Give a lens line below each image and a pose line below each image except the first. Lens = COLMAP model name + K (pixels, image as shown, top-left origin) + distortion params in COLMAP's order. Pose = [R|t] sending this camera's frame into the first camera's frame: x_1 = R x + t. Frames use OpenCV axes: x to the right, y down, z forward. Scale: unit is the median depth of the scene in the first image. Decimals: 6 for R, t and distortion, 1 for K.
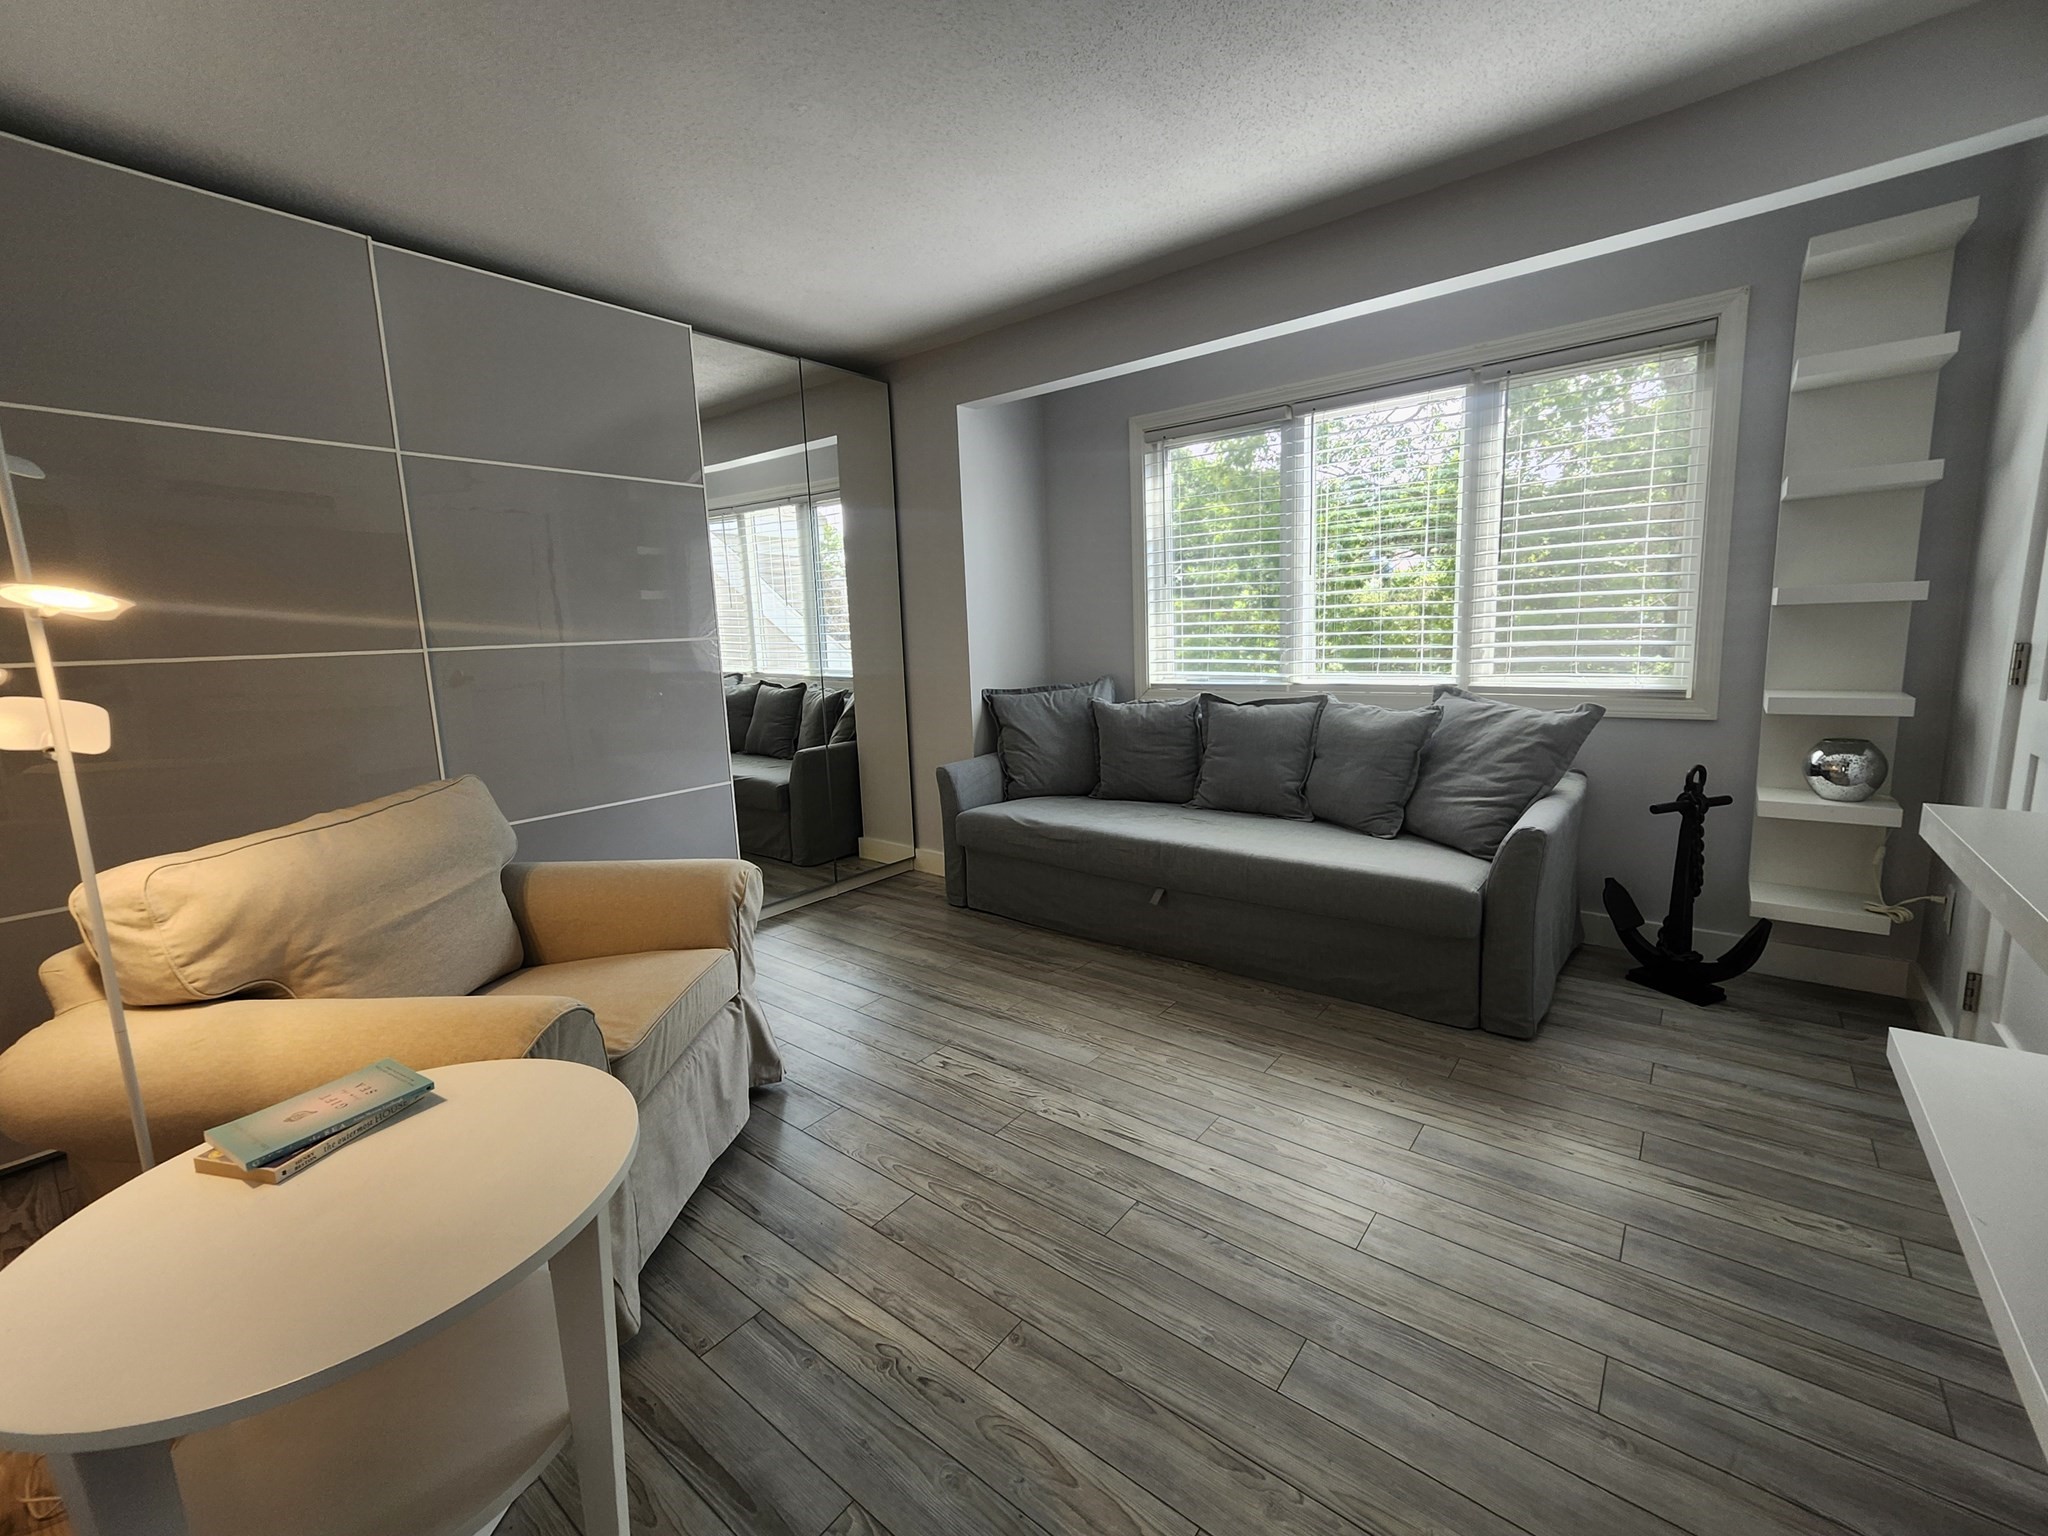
lens RADIAL K [[815.4, 0, 1012.2], [0, 815.4, 753.9], [0, 0, 1]] dist [0.007839, 0.000692]
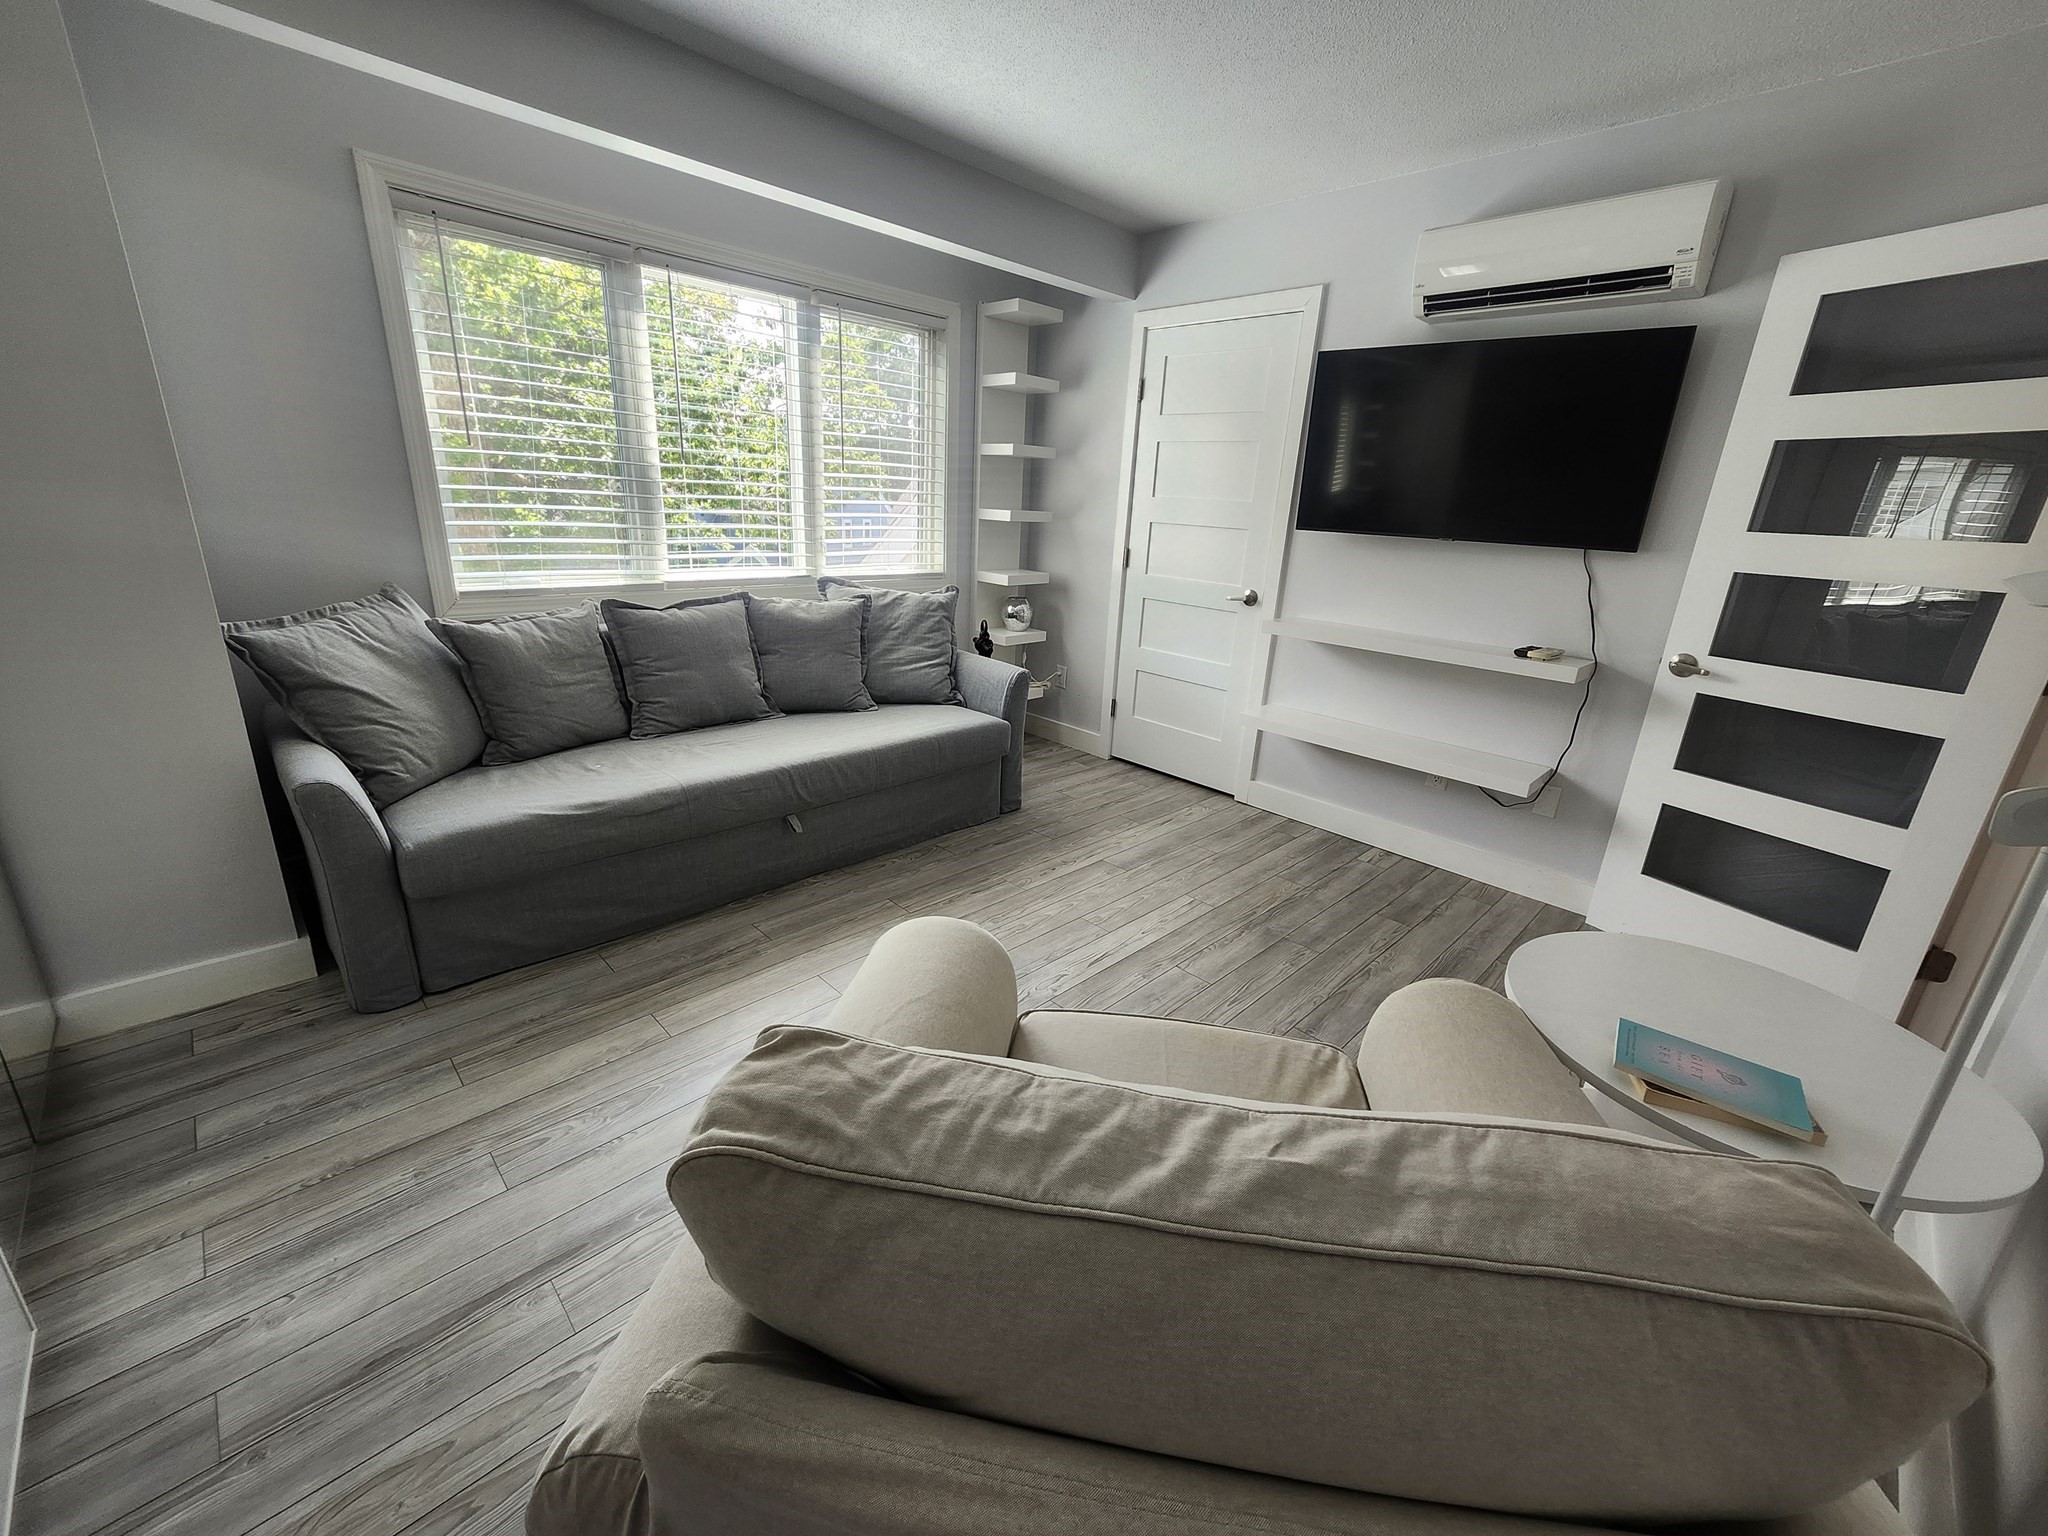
lens RADIAL K [[815.4, 0, 1010.4], [0, 815.4, 763.6], [0, 0, 1]] dist [0.007839, 0.000692]
pose [[0.136409, -0.264429, 0.954709, -0.681981], [0.109153, 0.961862, 0.250814, -0.099756], [-0.984621, 0.069996, 0.160070, 0.629451]]
